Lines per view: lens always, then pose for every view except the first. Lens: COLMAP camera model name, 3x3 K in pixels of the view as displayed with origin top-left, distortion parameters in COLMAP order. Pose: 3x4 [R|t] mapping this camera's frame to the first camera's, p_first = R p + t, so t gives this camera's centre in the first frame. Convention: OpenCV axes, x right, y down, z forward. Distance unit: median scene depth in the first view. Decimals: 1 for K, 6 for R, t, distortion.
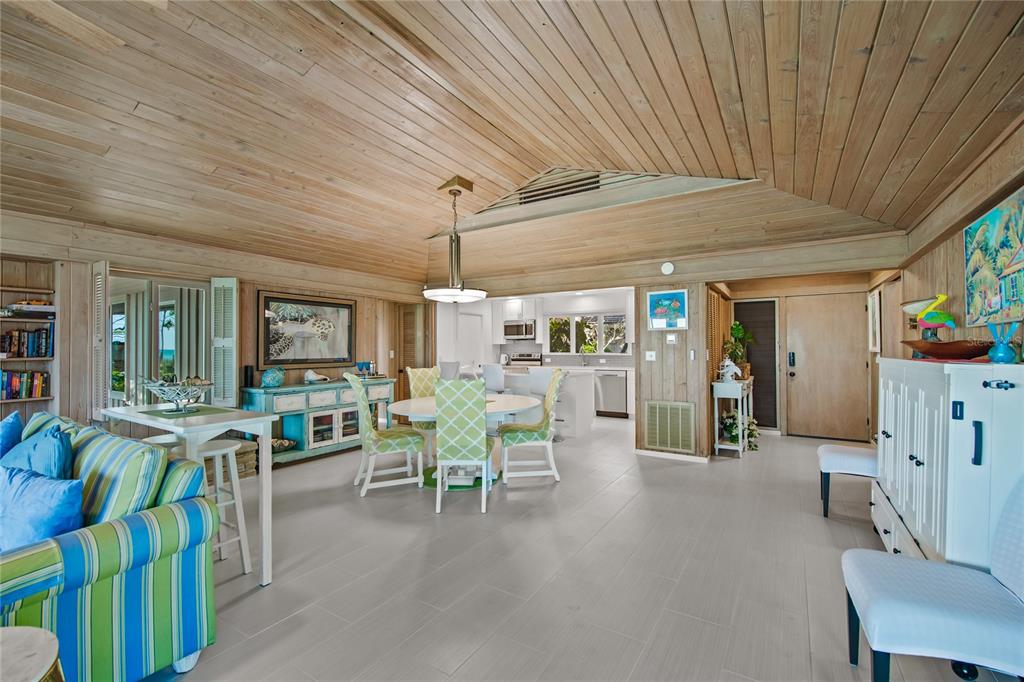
lens RADIAL K [[434.7, 0, 512.0], [0, 434.7, 341.0], [0, 0, 1]] dist [-0.009899, -0.000083]
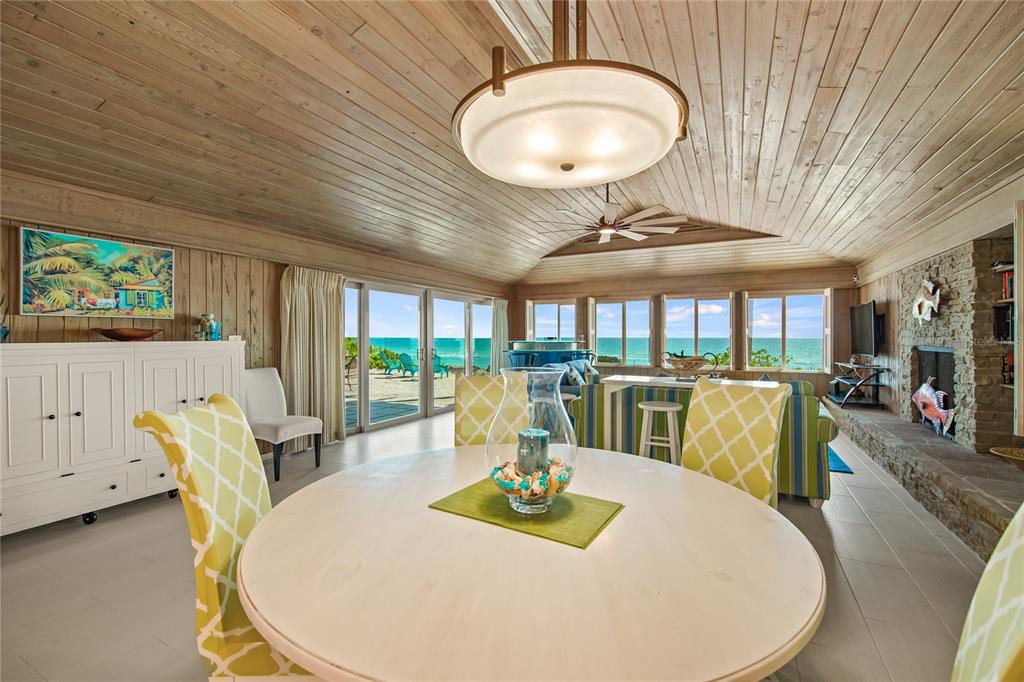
lens RADIAL K [[439.5, 0, 515.5], [0, 439.5, 336.7], [0, 0, 1]] dist [-0.001446, -0.000492]
pose [[-0.995204, 0.003868, -0.097740, -0.056707], [0.005509, 0.999848, -0.016526, 0.024943], [0.097661, -0.016985, -0.995075, 1.107648]]
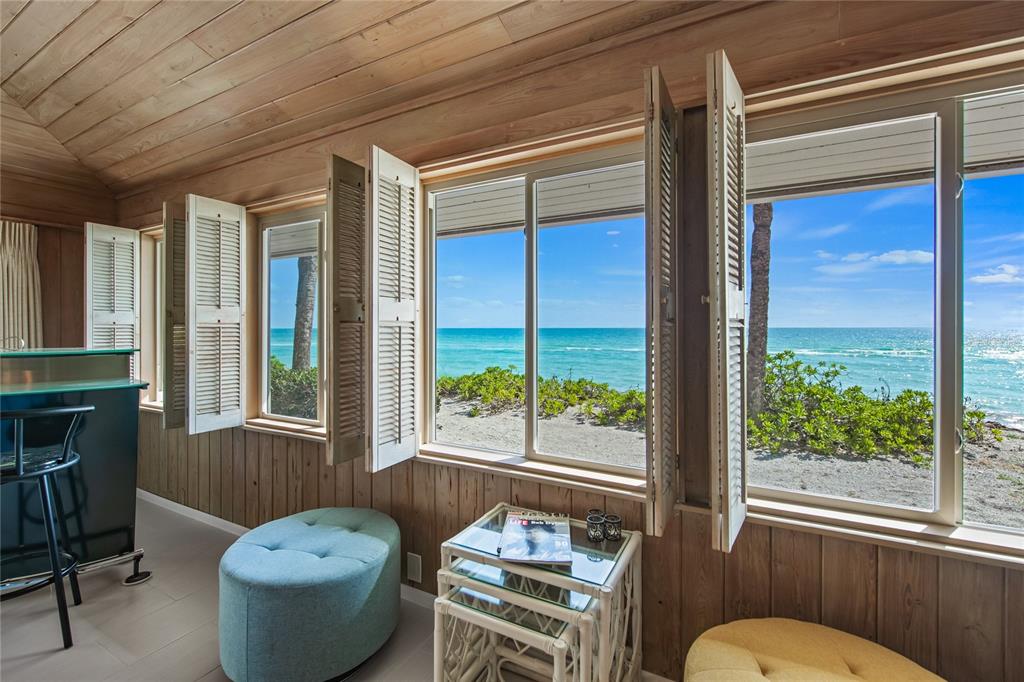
lens RADIAL K [[442.2, 0, 514.2], [0, 442.2, 334.8], [0, 0, 1]] dist [-0.000134, -0.000548]
pose [[-0.997455, 0.007456, -0.070908, -0.799647], [0.007501, 0.999972, -0.000371, 0.004780], [0.070903, -0.000902, -0.997483, 0.007831]]
